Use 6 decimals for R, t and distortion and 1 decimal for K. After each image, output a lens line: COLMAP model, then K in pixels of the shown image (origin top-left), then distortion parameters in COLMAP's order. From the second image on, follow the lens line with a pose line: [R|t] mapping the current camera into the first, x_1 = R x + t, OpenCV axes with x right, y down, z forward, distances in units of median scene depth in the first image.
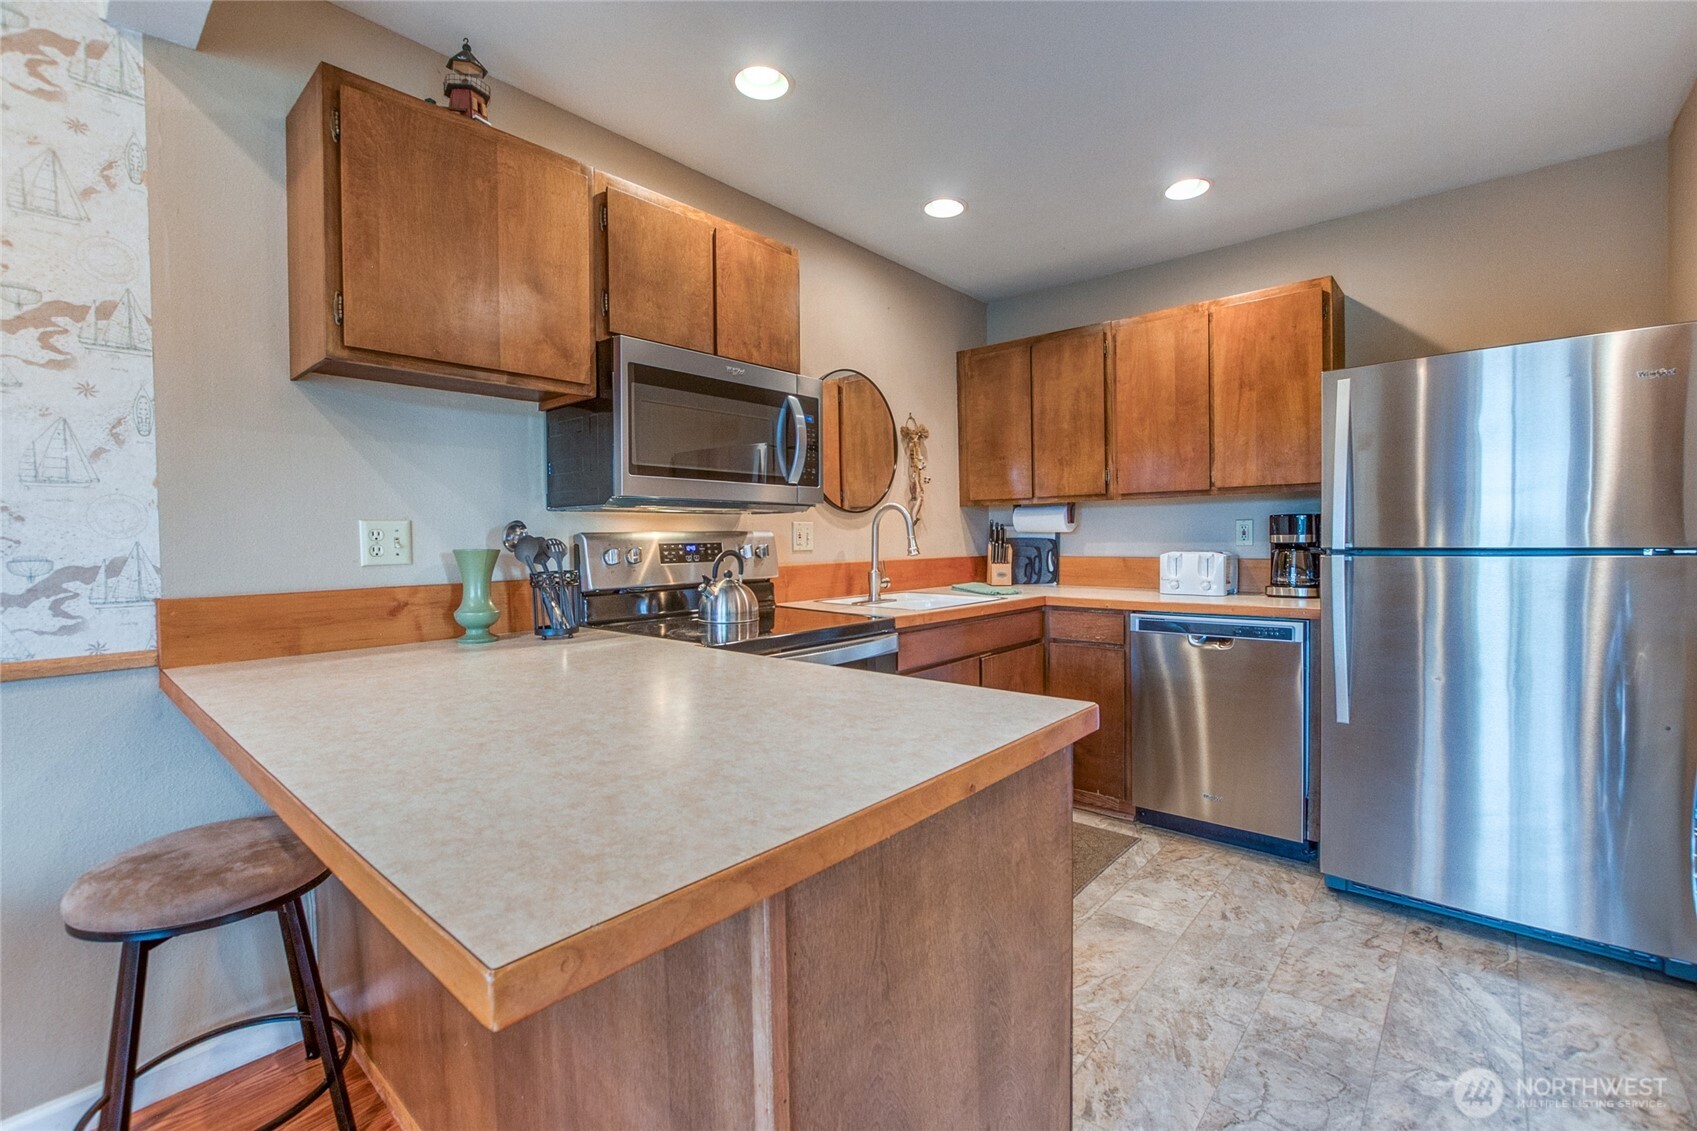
lens RADIAL K [[748.8, 0, 850.3], [0, 748.8, 547.2], [0, 0, 1]] dist [-0.022280, 0.003558]
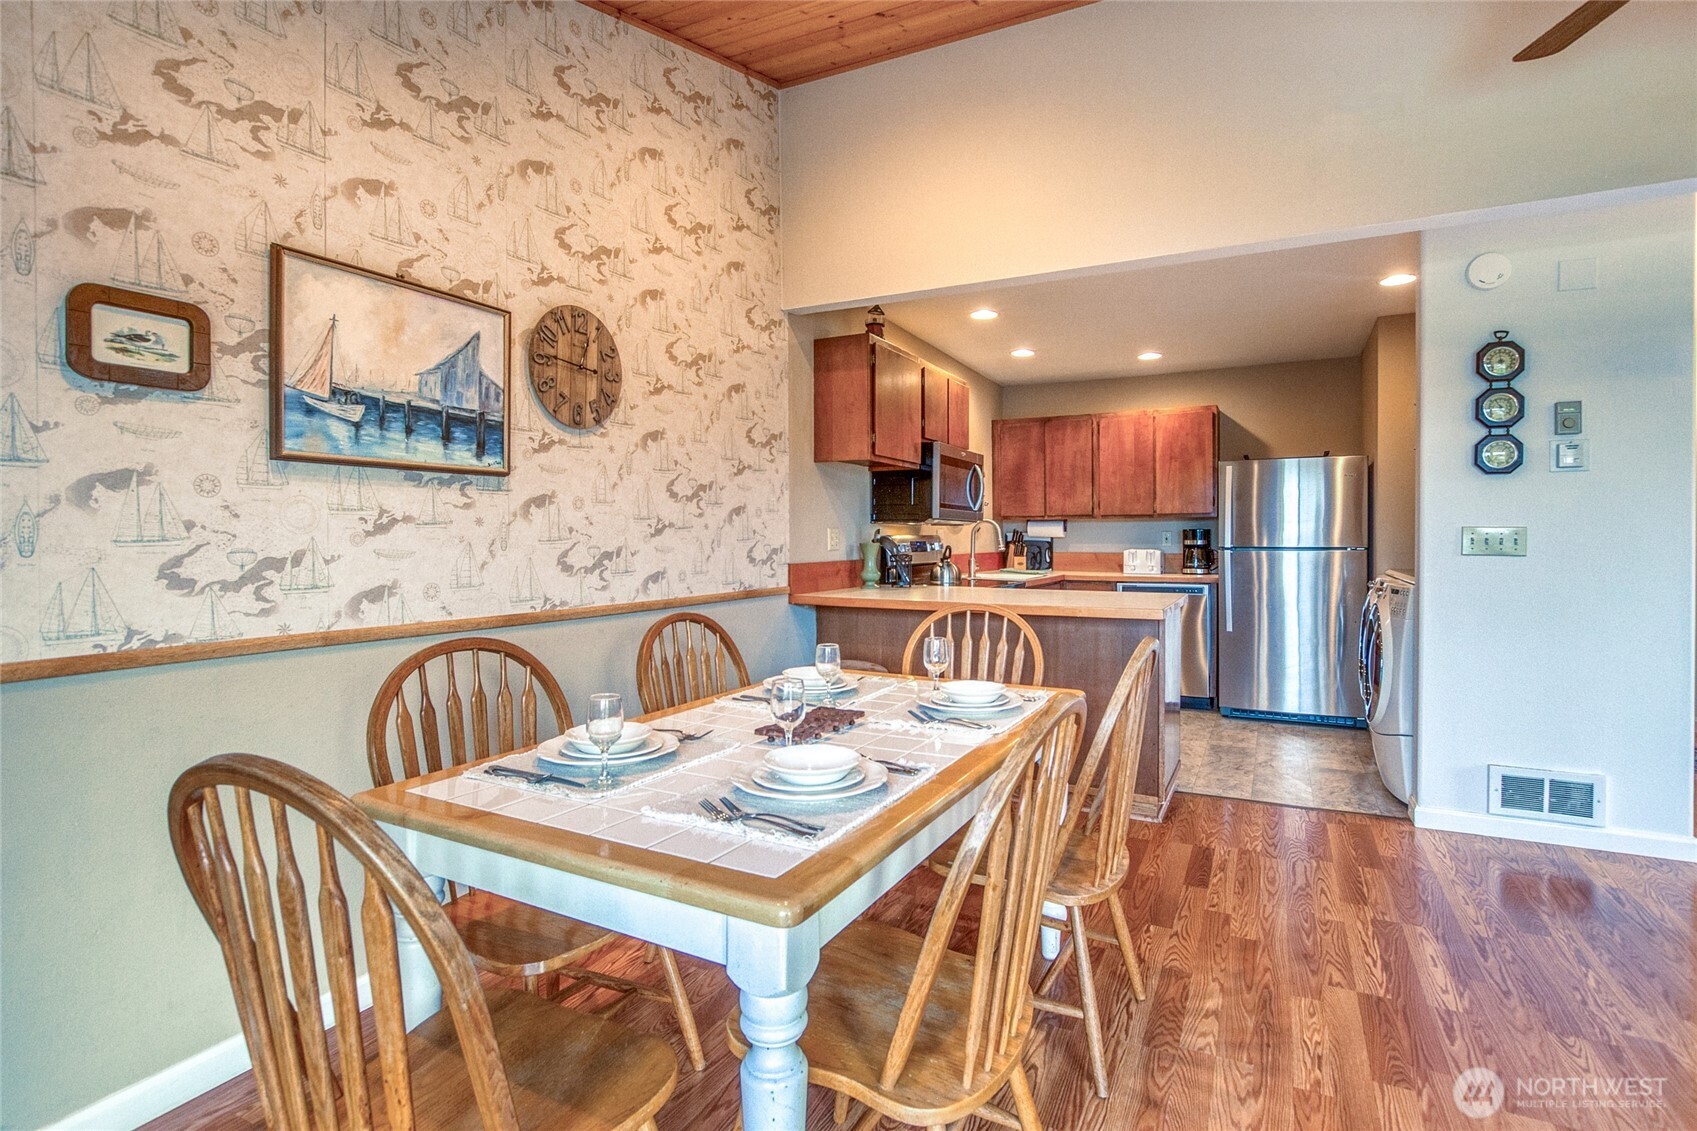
lens RADIAL K [[827.3, 0, 880.2], [0, 827.3, 532.2], [0, 0, 1]] dist [0.003218, -0.000410]
pose [[0.964232, 0.012152, 0.264780, -0.675114], [-0.006101, 0.999701, -0.023664, 0.016263], [-0.264988, 0.021202, 0.964019, -0.743211]]
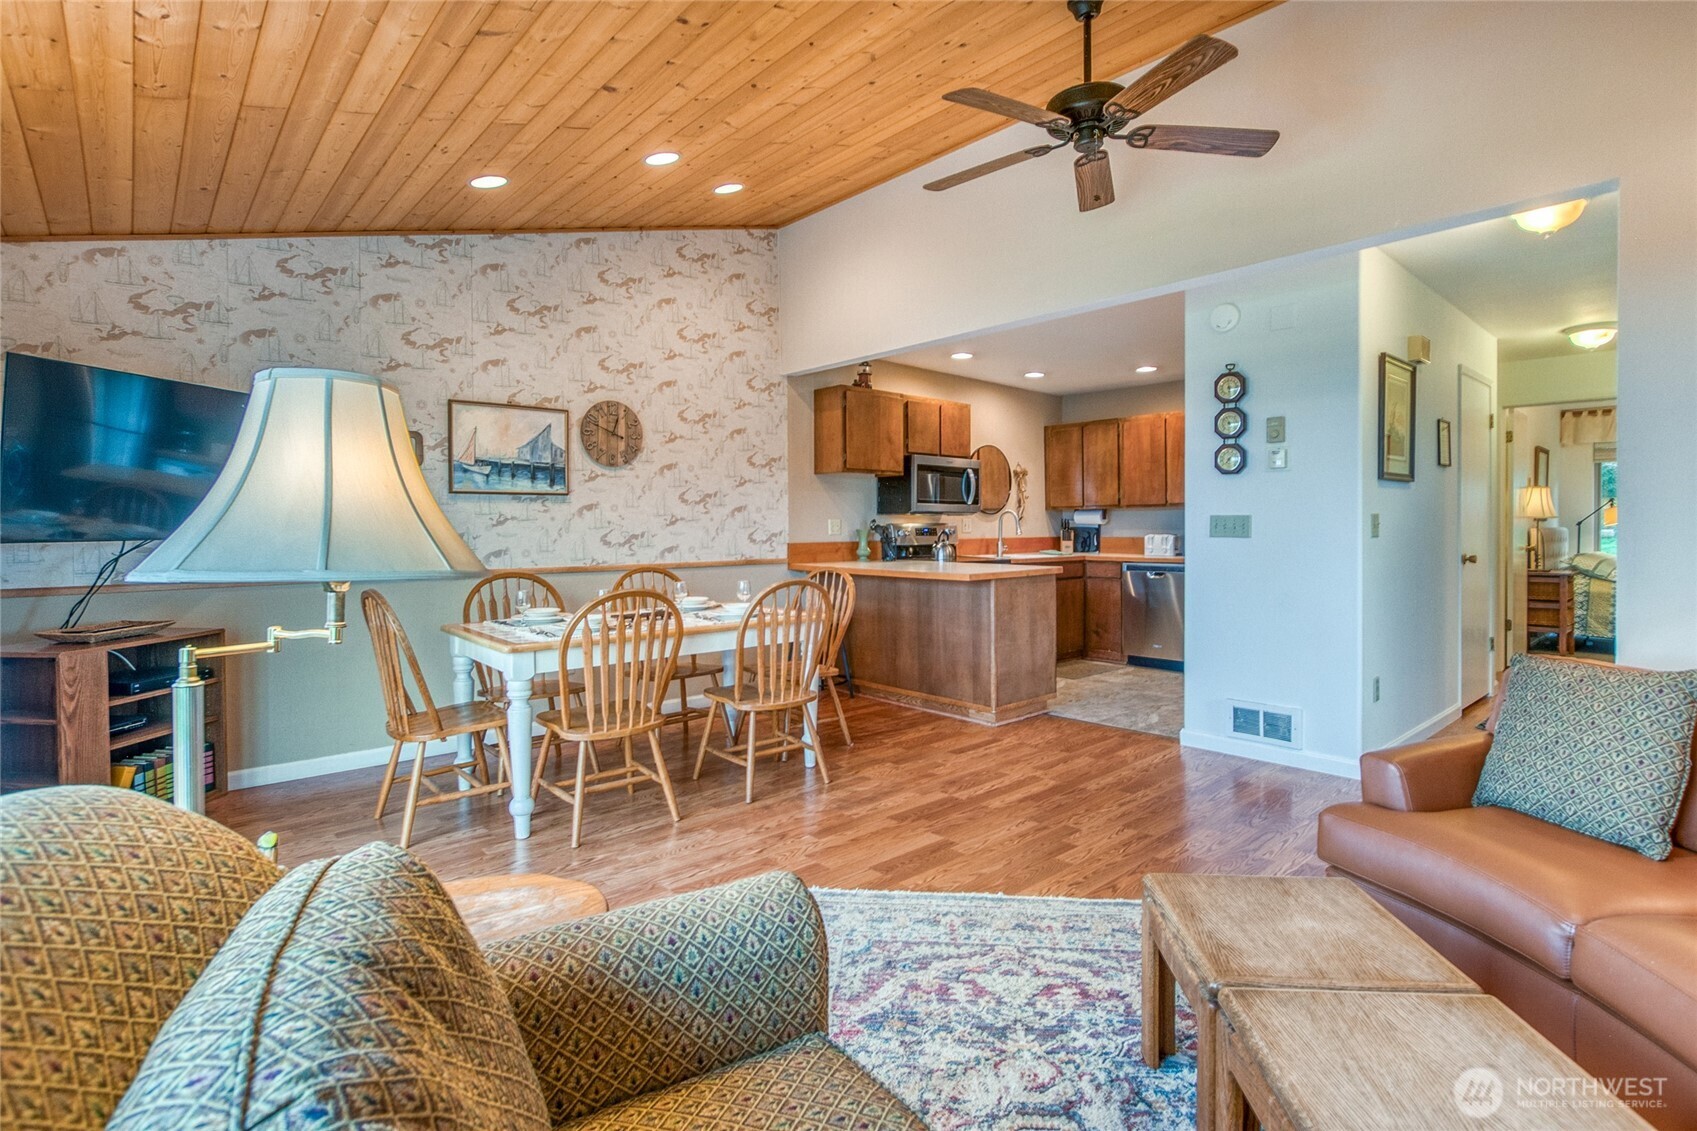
lens RADIAL K [[815.1, 0, 864.4], [0, 815.1, 528.0], [0, 0, 1]] dist [0.001379, 0.000152]
pose [[0.993860, 0.006114, -0.110479, -0.095760], [-0.007351, 0.999915, -0.010788, 0.019340], [0.110403, 0.011534, 0.993820, -1.329436]]
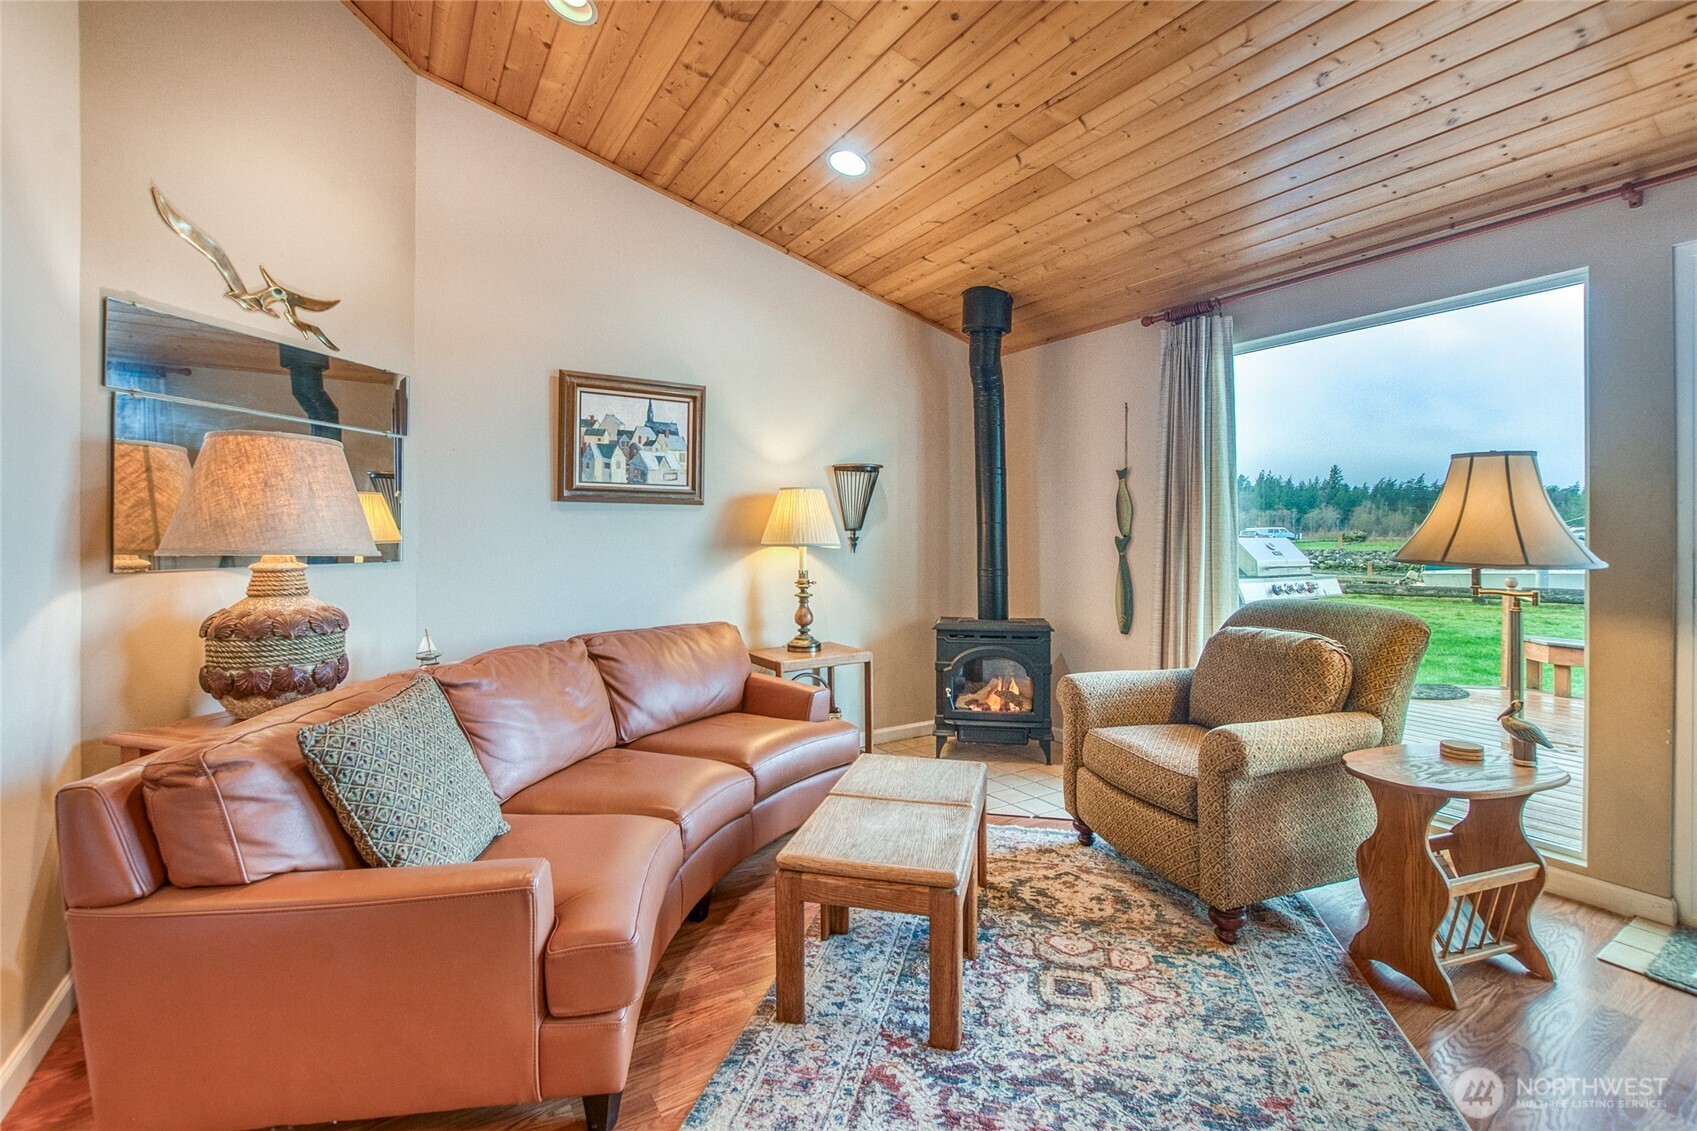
lens RADIAL K [[748.8, 0, 866.8], [0, 748.8, 537.4], [0, 0, 1]] dist [-0.022280, 0.003558]
pose [[-0.962903, 0.012119, 0.269576, -0.047145], [0.016854, 0.999742, 0.015257, 0.001251], [-0.269322, 0.019234, -0.962858, -0.192593]]
